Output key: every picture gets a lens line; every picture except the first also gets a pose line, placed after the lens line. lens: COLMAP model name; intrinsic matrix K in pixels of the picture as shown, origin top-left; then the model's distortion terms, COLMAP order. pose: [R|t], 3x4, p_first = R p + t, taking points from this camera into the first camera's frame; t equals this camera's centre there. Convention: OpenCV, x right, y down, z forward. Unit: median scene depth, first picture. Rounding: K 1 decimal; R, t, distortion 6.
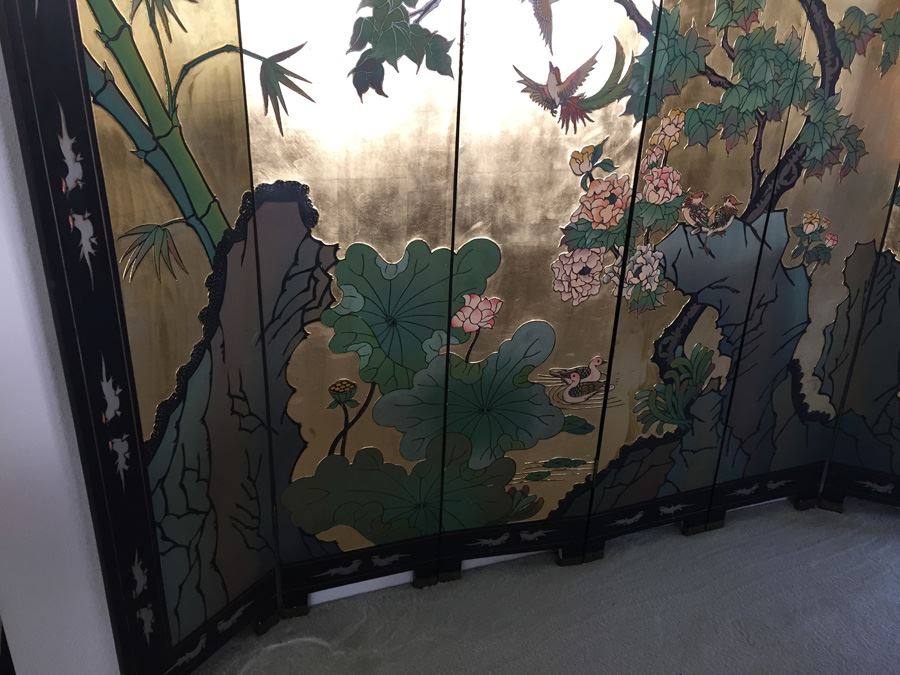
lens RADIAL K [[772.3, 0, 444.6], [0, 772.3, 332.4], [0, 0, 1]] dist [0.089284, -0.122689]
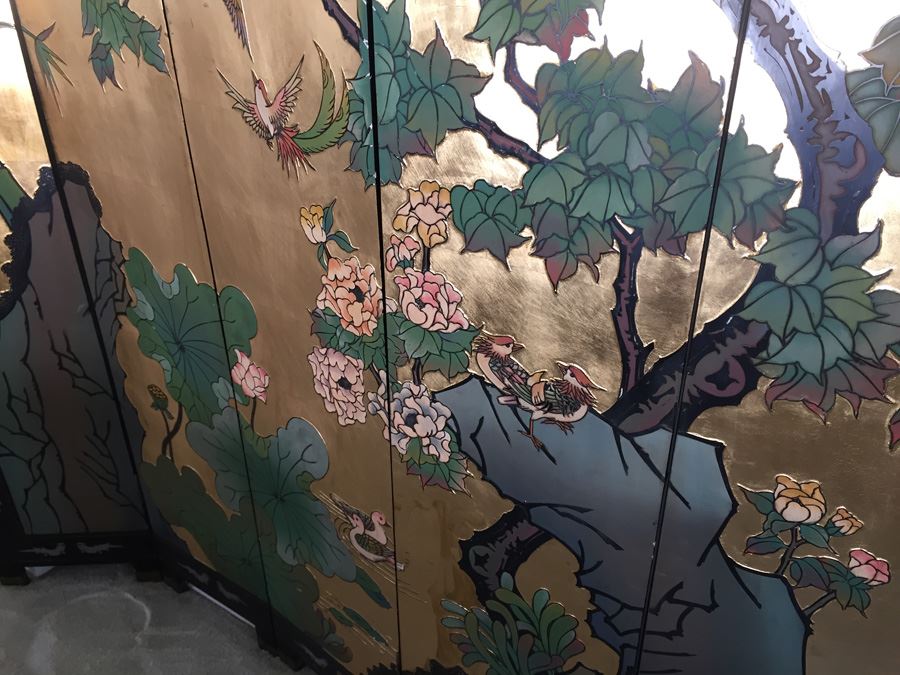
lens RADIAL K [[772.3, 0, 443.8], [0, 772.3, 334.1], [0, 0, 1]] dist [0.089284, -0.122689]
pose [[0.584710, 0.350248, -0.731738, 0.705386], [-0.316831, 0.928954, 0.191476, -0.273611], [0.746815, 0.119879, 0.654138, 0.607146]]
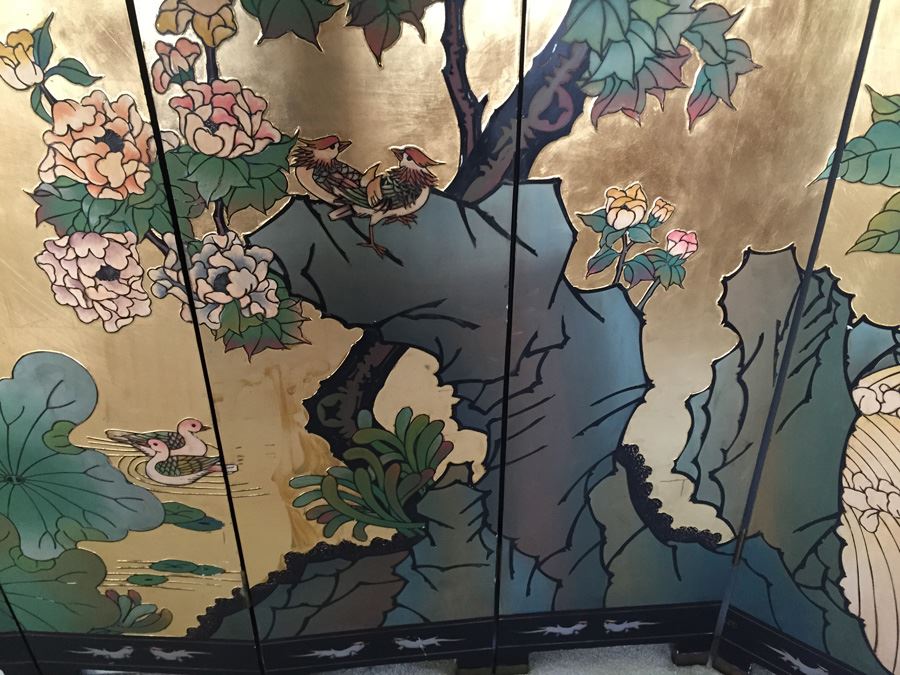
lens RADIAL K [[772.3, 0, 446.8], [0, 772.3, 333.3], [0, 0, 1]] dist [0.089284, -0.122689]
pose [[0.963216, 0.114479, -0.243123, 0.537156], [-0.084183, 0.987726, 0.131566, -0.127779], [0.255201, -0.106260, 0.961031, 0.527408]]
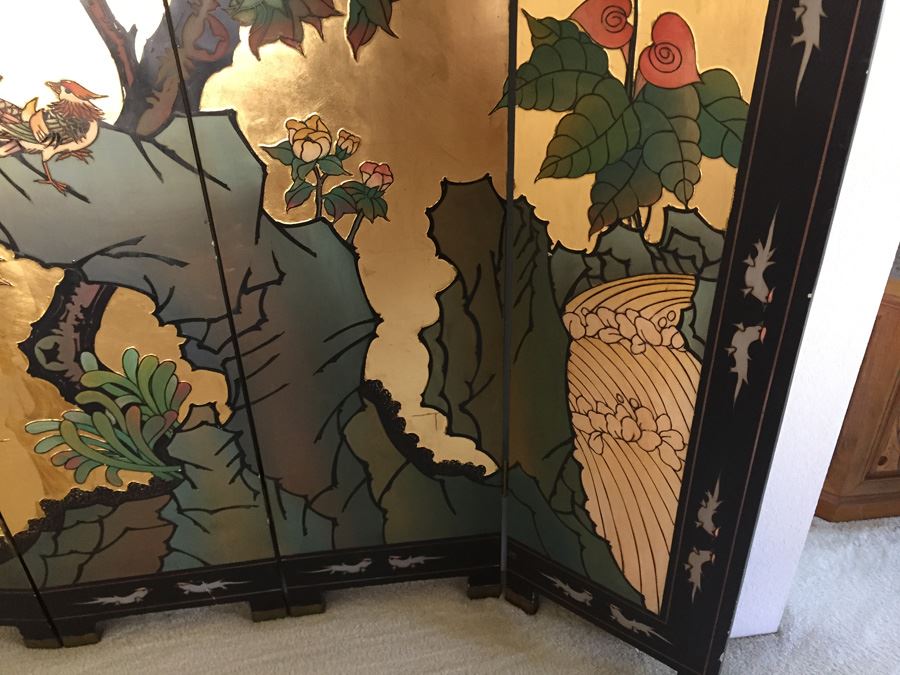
lens RADIAL K [[772.3, 0, 447.0], [0, 772.3, 333.2], [0, 0, 1]] dist [0.089284, -0.122689]
pose [[0.970153, 0.087463, -0.226170, 0.750890], [-0.053268, 0.986773, 0.153105, -0.107206], [0.236570, -0.136488, 0.961980, 0.564502]]
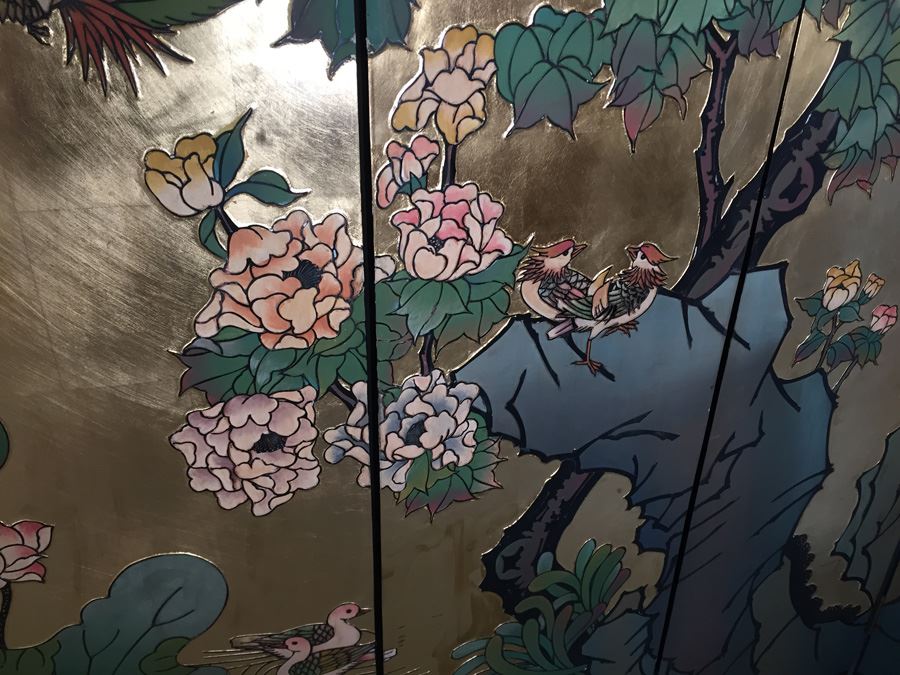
lens RADIAL K [[772.3, 0, 445.8], [0, 772.3, 332.6], [0, 0, 1]] dist [0.089284, -0.122689]
pose [[0.999737, 0.001963, -0.022829, 0.277192], [0.000078, 0.996027, 0.089051, -0.169203], [0.022913, -0.089029, 0.995765, 0.601208]]
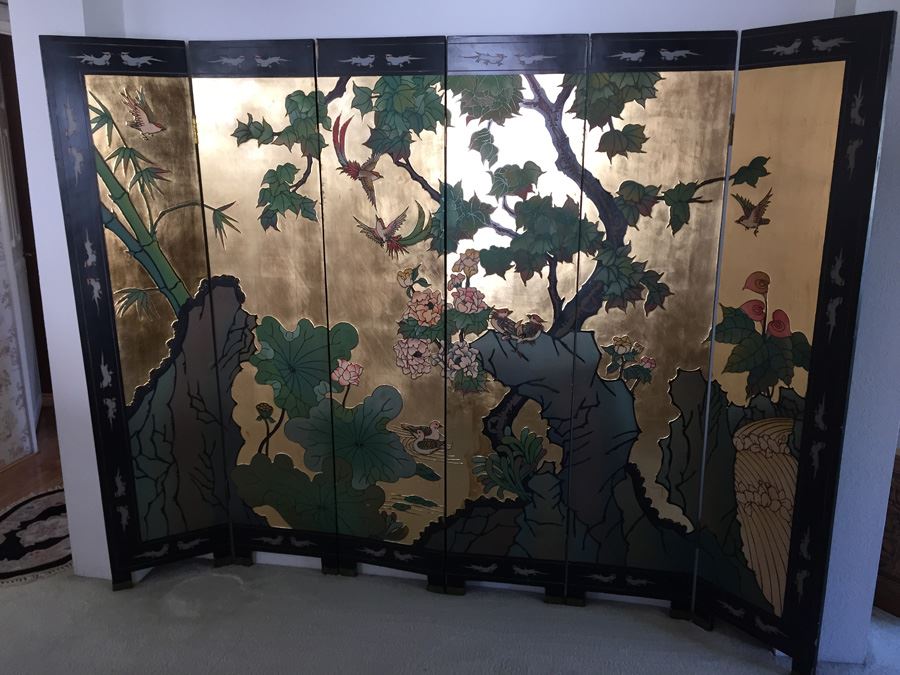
lens RADIAL K [[772.3, 0, 442.5], [0, 772.3, 331.5], [0, 0, 1]] dist [0.089284, -0.122689]
pose [[0.861214, 0.096774, -0.498945, 0.917198], [-0.185933, 0.973643, -0.132088, 0.058867], [0.473012, 0.206527, 0.856509, -0.207504]]
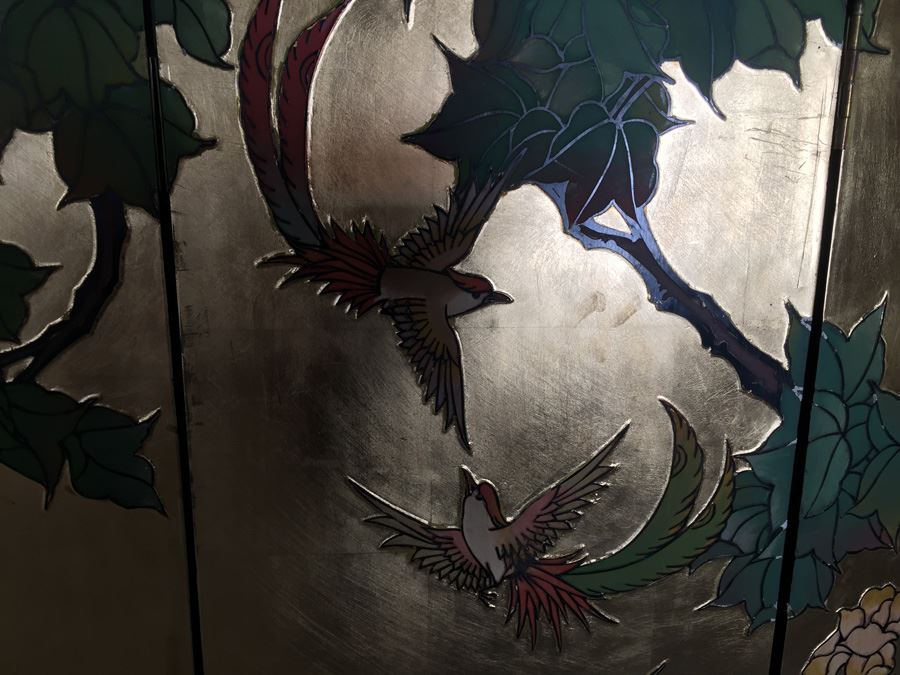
lens RADIAL K [[772.3, 0, 431.4], [0, 772.3, 326.7], [0, 0, 1]] dist [0.089284, -0.122689]
pose [[0.973361, 0.026476, -0.227744, 0.169361], [-0.072166, 0.978203, -0.194709, -0.294322], [0.217625, 0.205958, 0.954055, 0.572074]]
